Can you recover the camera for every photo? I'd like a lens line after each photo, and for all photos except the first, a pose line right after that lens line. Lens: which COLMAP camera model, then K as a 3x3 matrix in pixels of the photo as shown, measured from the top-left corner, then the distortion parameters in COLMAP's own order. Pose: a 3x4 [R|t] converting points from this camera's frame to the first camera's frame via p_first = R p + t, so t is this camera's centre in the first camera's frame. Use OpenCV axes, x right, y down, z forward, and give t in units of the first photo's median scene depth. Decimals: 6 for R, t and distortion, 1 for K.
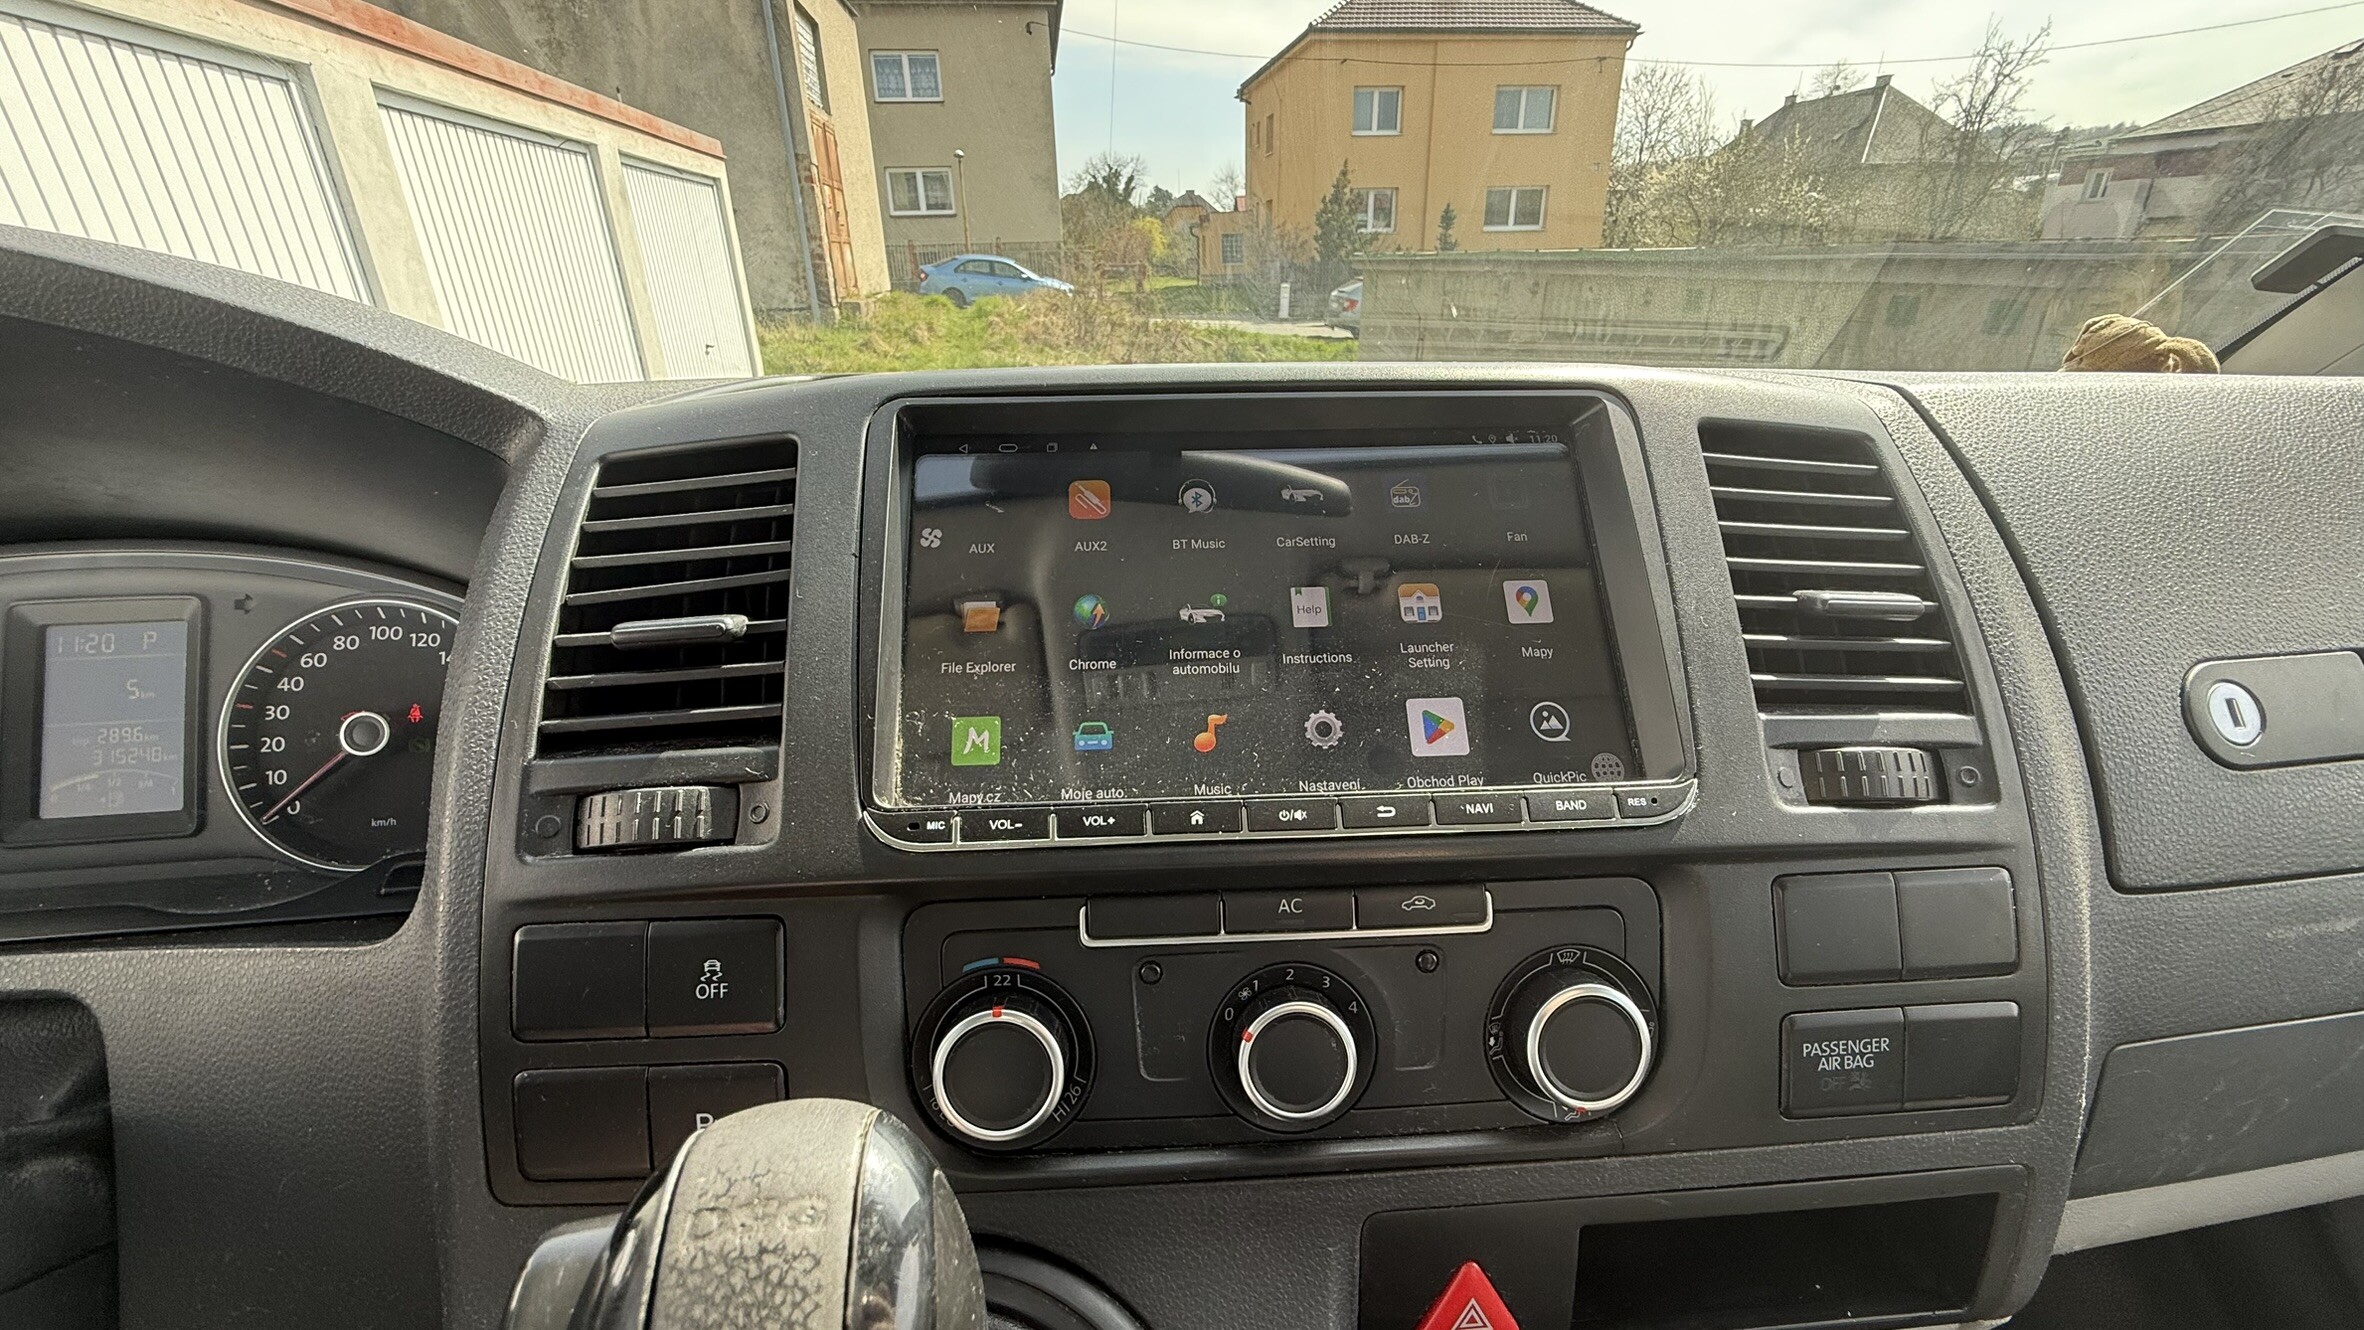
lens RADIAL K [[938.8, 0, 1182.0], [0, 938.8, 665.0], [0, 0, 1]] dist [0.000311, -0.000319]
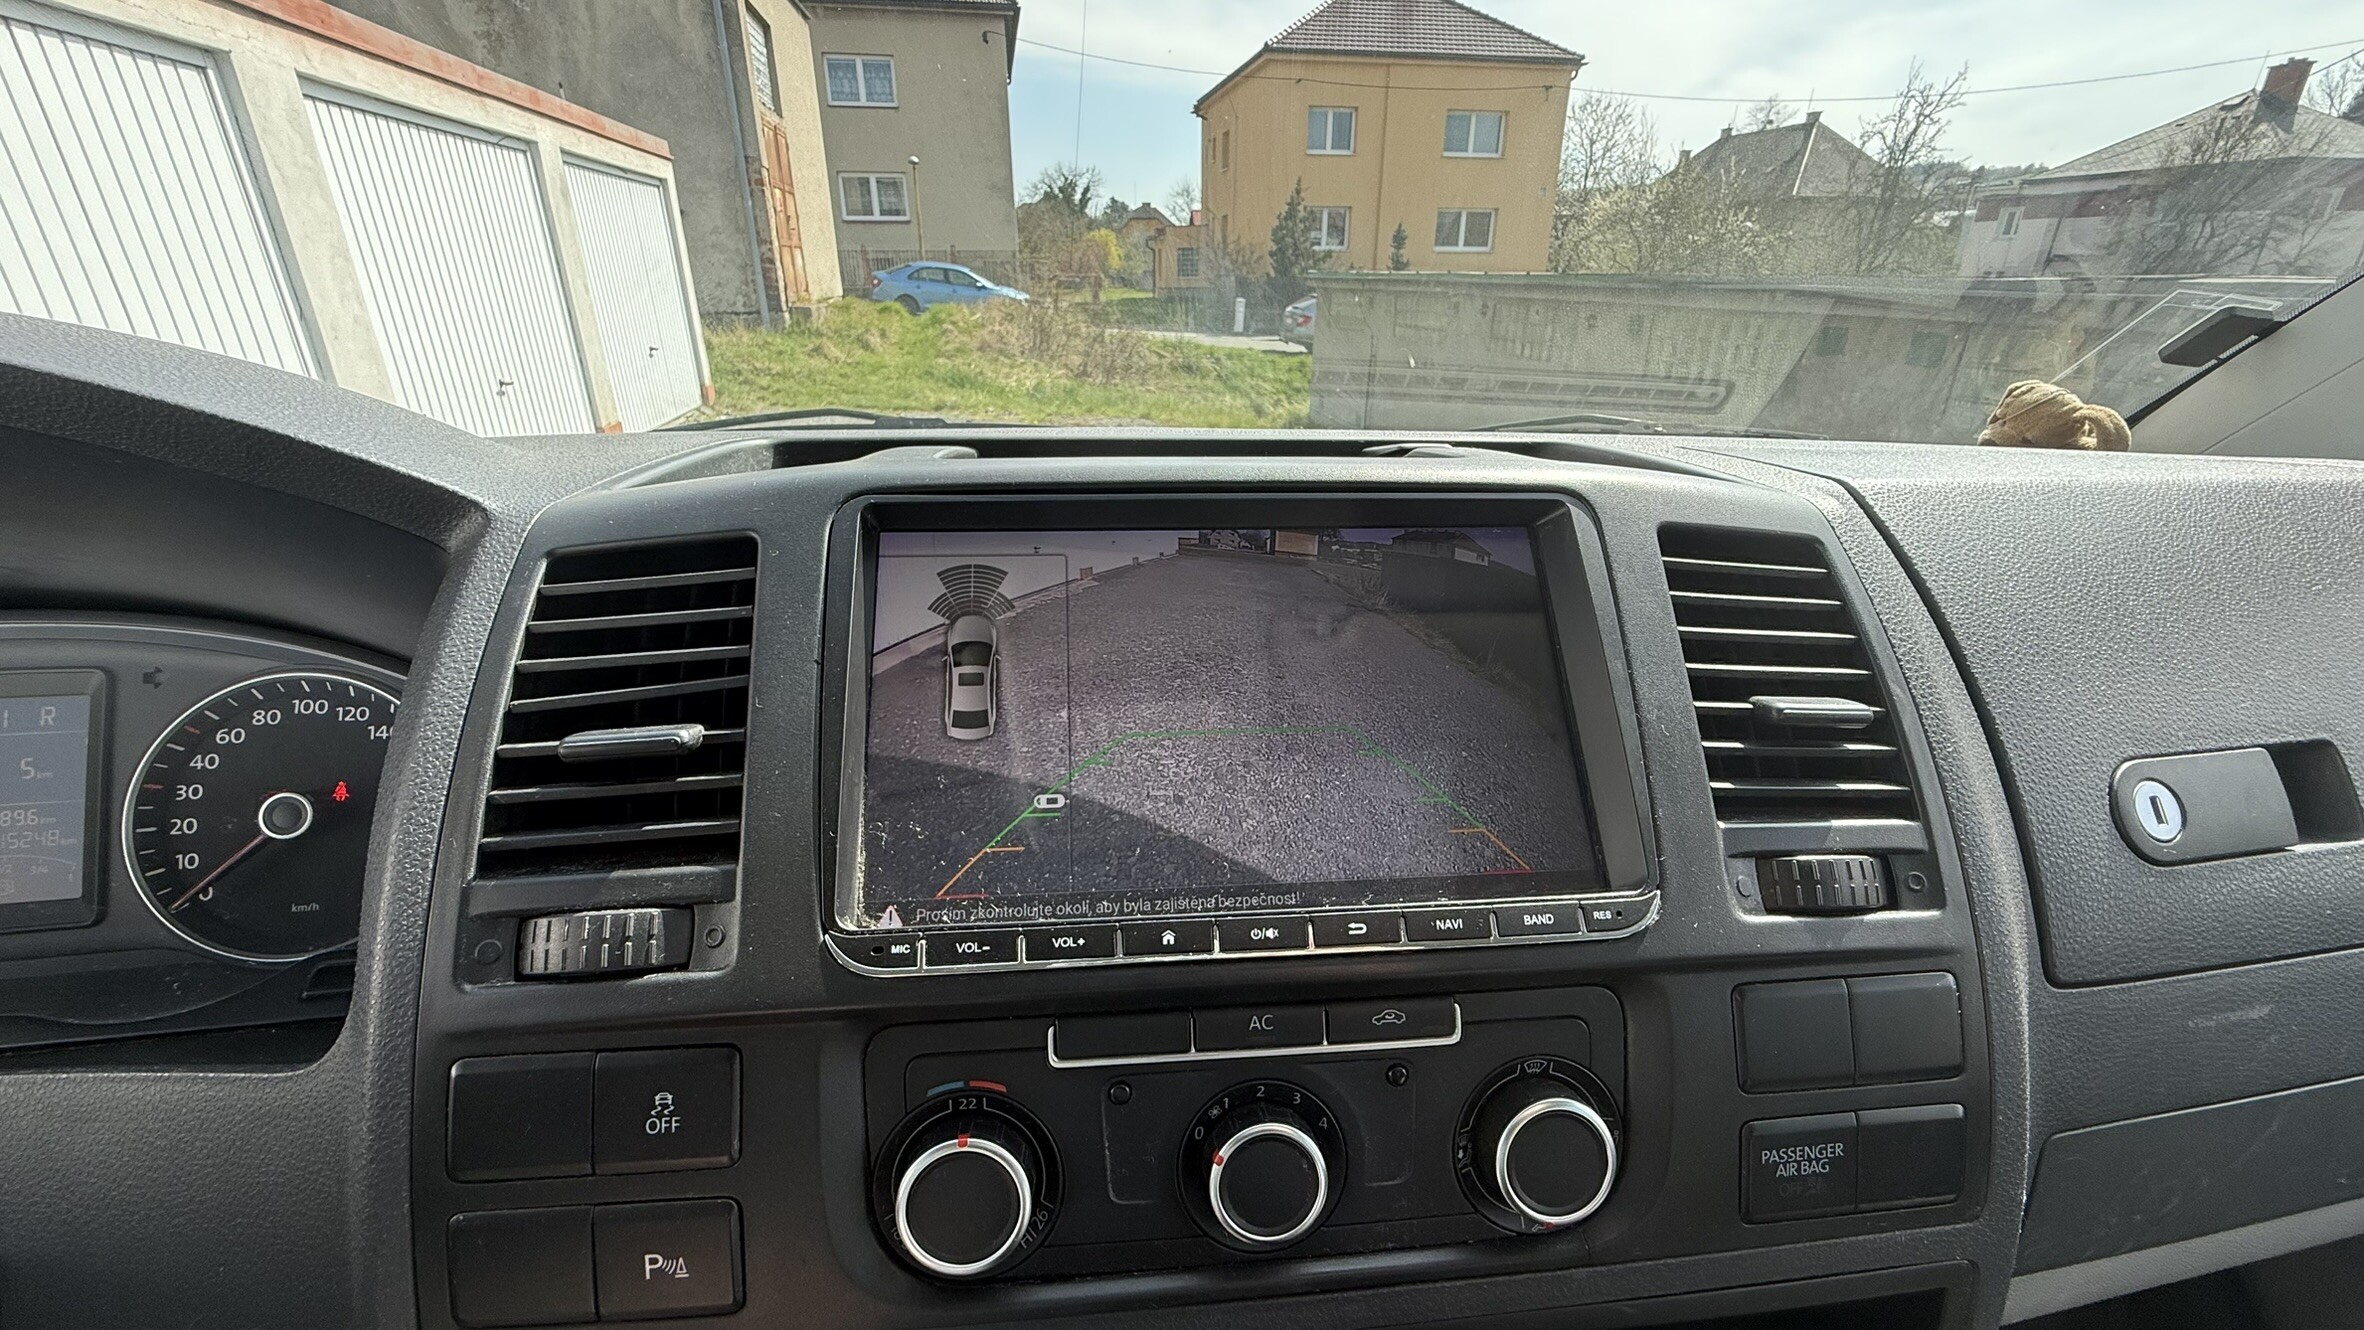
lens RADIAL K [[939.7, 0, 1182.0], [0, 939.7, 665.0], [0, 0, 1]] dist [-0.000203, -0.000046]
pose [[0.998796, 0.004734, 0.048834, -0.013244], [-0.004202, 0.999931, -0.010987, -0.078739], [-0.048882, 0.010769, 0.998746, 0.005665]]
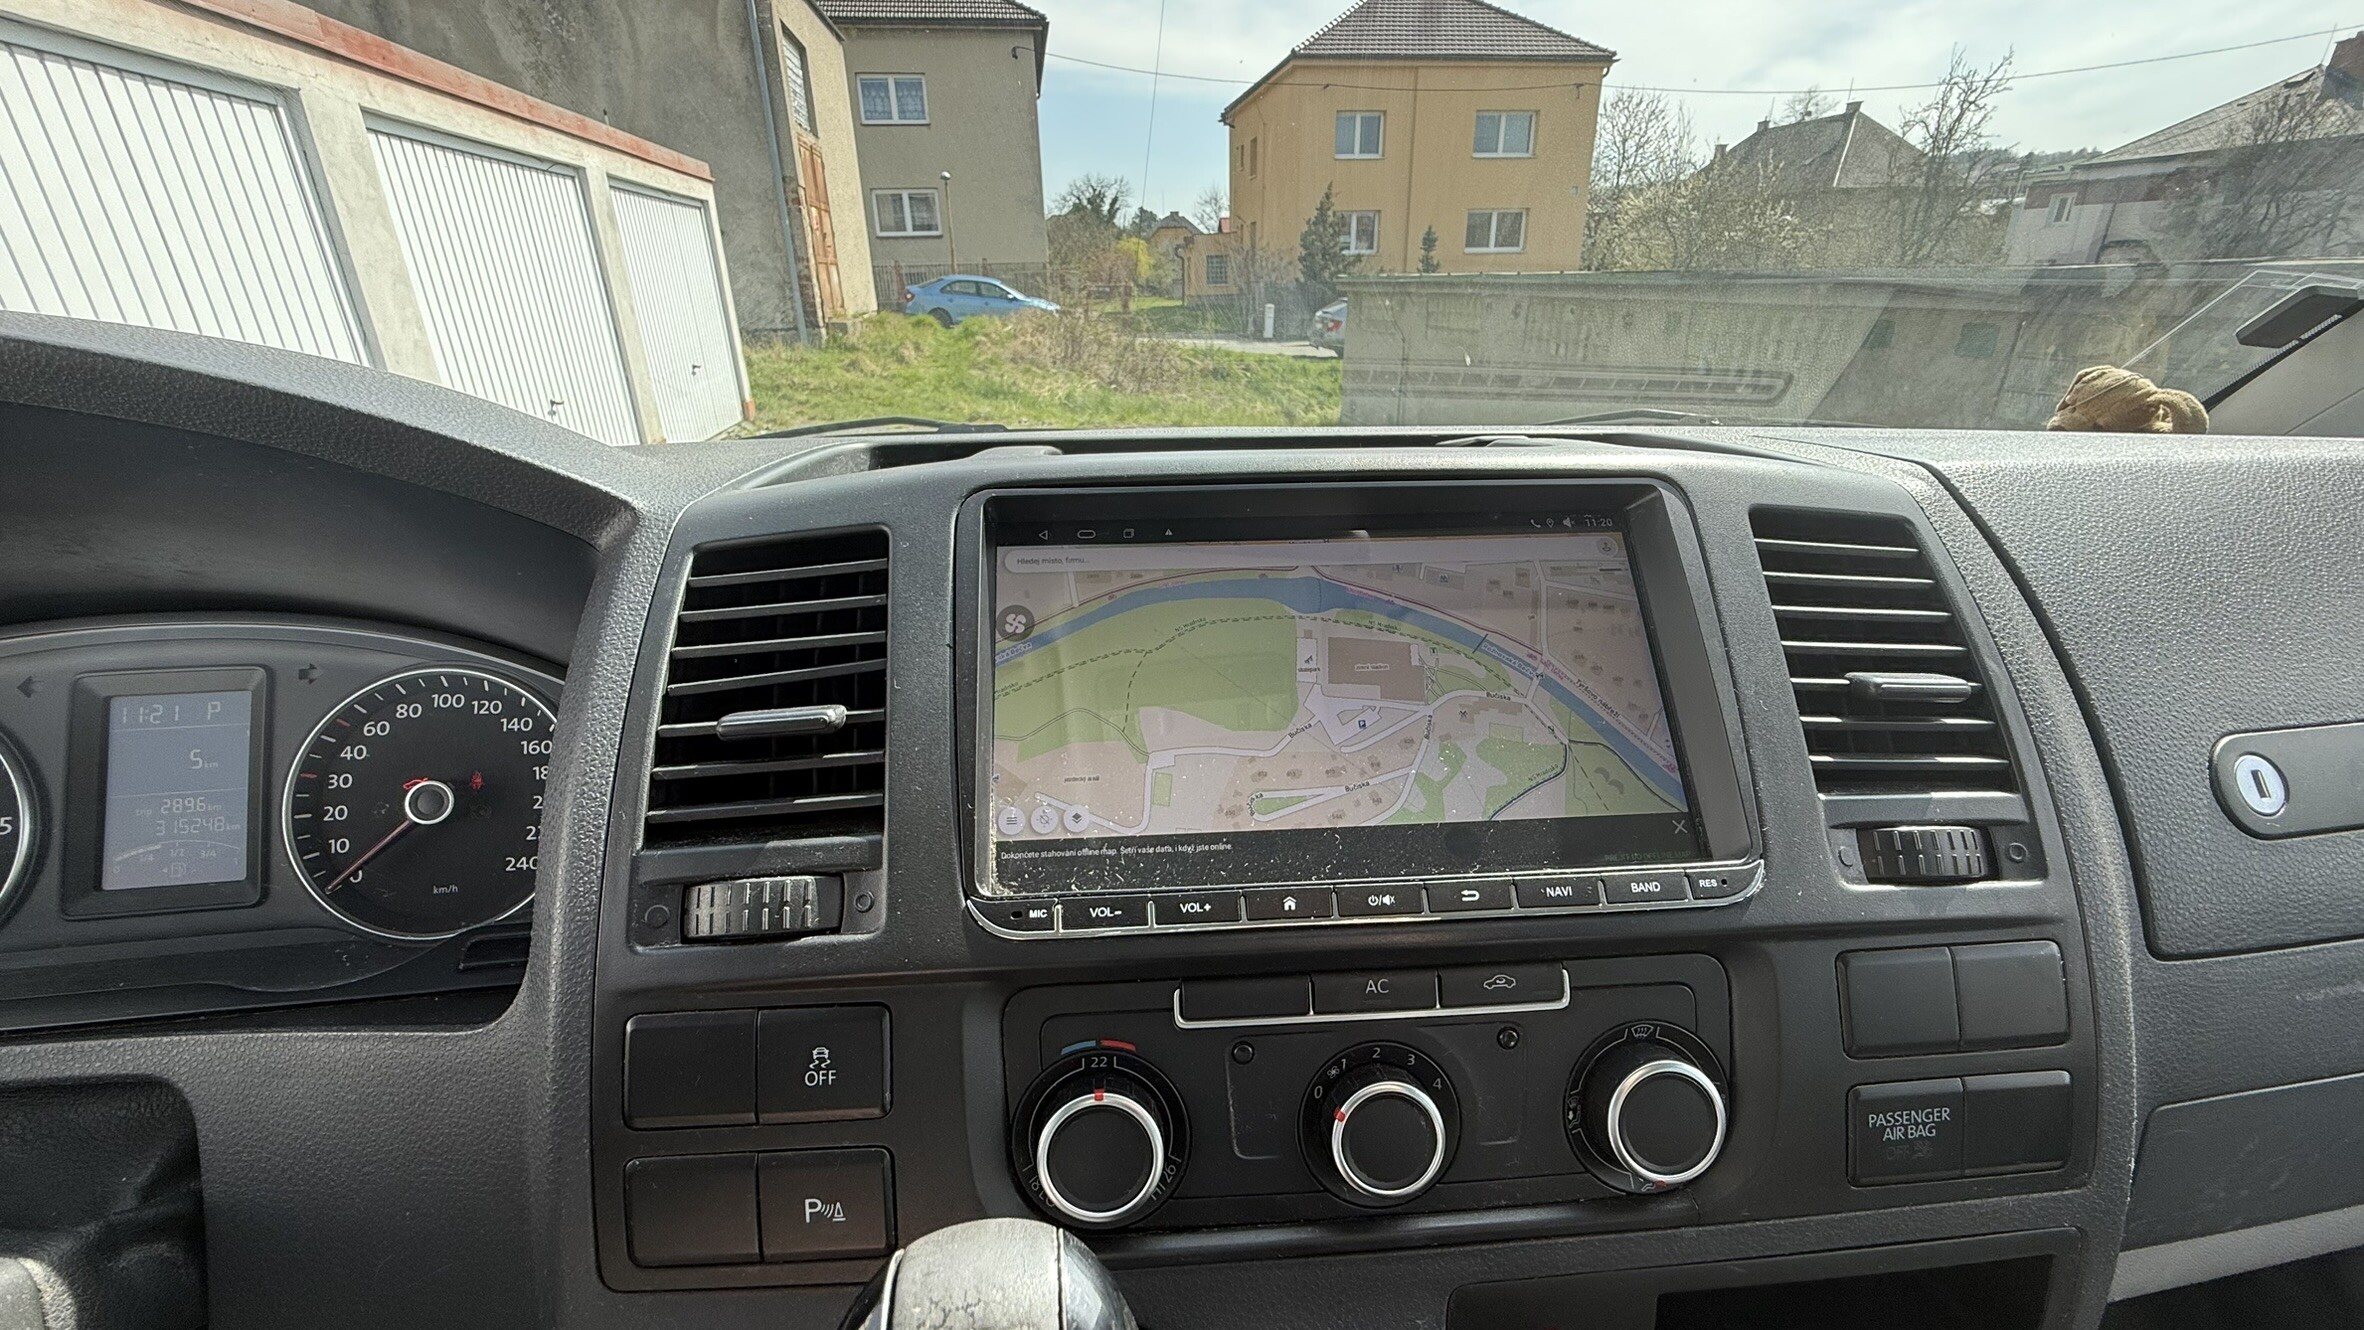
lens RADIAL K [[939.7, 0, 1182.0], [0, 939.7, 665.0], [0, 0, 1]] dist [-0.000203, -0.000046]
pose [[0.999880, -0.004357, 0.014897, -0.081190], [0.004627, 0.999824, -0.018175, -0.057105], [-0.014816, 0.018242, 0.999724, -0.027928]]
